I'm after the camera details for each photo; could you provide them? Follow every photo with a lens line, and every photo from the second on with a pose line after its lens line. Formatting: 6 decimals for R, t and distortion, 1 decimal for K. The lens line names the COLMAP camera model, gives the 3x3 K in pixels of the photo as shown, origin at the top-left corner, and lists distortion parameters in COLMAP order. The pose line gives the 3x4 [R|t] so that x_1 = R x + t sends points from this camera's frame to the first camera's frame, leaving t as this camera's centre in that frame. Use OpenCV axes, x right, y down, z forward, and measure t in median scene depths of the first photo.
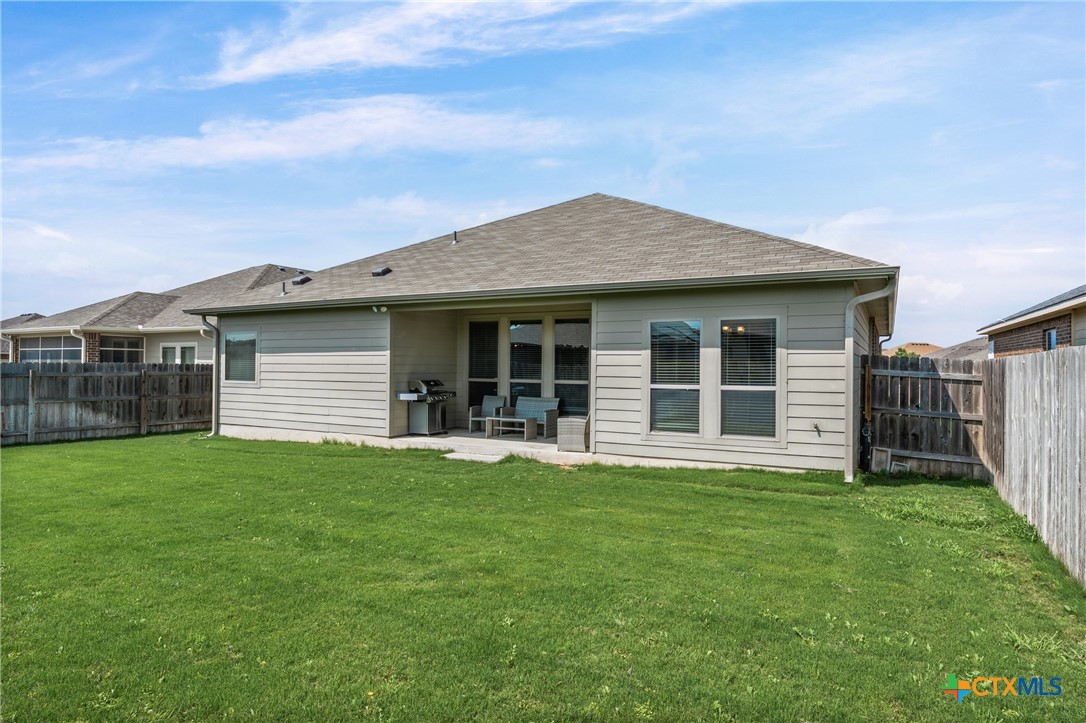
lens RADIAL K [[642.9, 0, 543.0], [0, 642.9, 361.5], [0, 0, 1]] dist [0.001374, -0.000420]
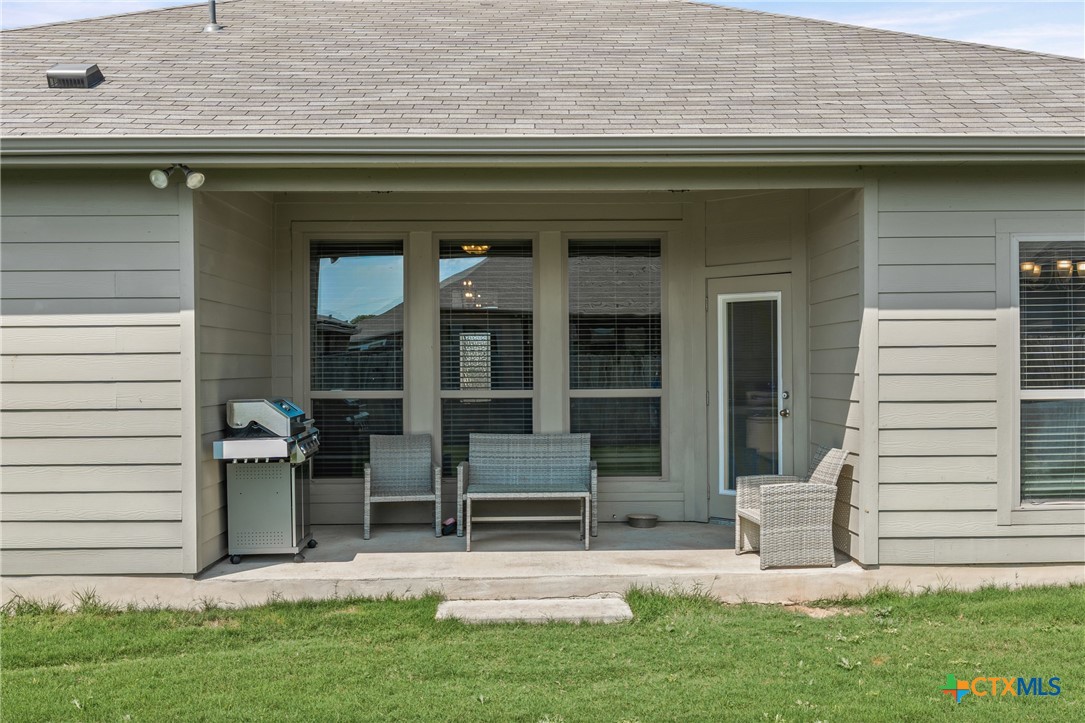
lens RADIAL K [[1136.9, 0, 542.5], [0, 1136.9, 361.5], [0, 0, 1]] dist [-0.001142, -0.001852]
pose [[0.863219, -0.011440, 0.504700, -0.365435], [0.010227, 0.999934, 0.005175, 0.007623], [-0.504726, 0.000694, 0.863280, 0.398210]]
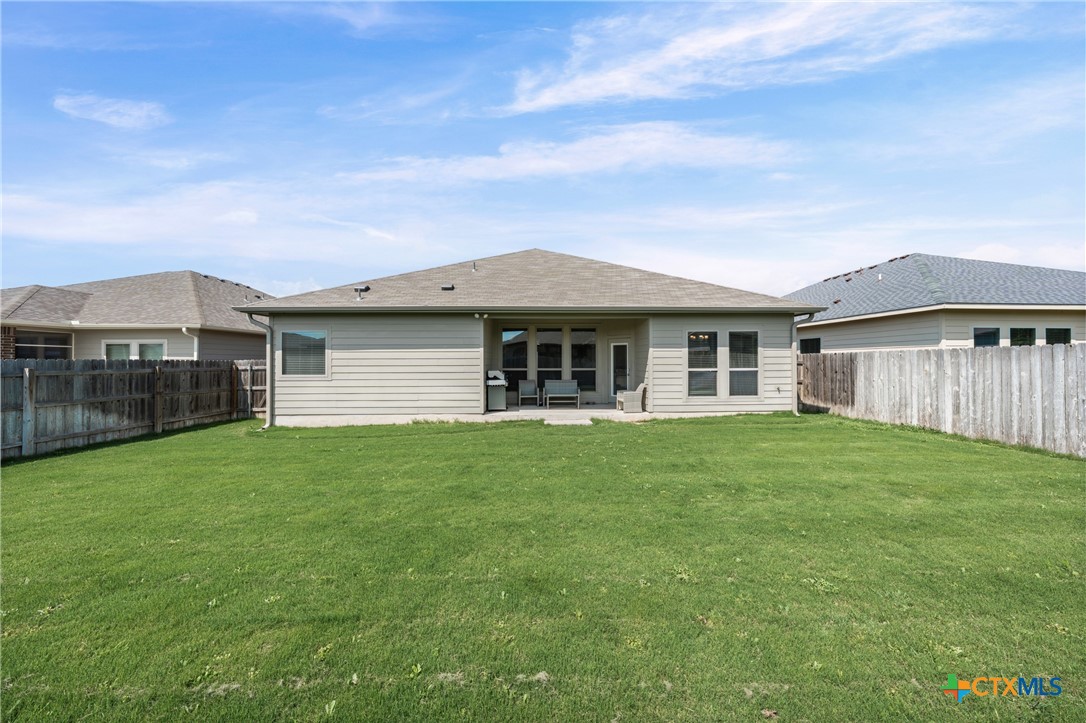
lens RADIAL K [[397.4, 0, 542.1], [0, 397.4, 352.7], [0, 0, 1]] dist [0.000486, 0.000156]
pose [[0.858437, 0.000841, 0.512919, -0.534545], [0.005699, 0.999921, -0.011177, 0.002550], [-0.512888, 0.012517, 0.858364, 0.232733]]
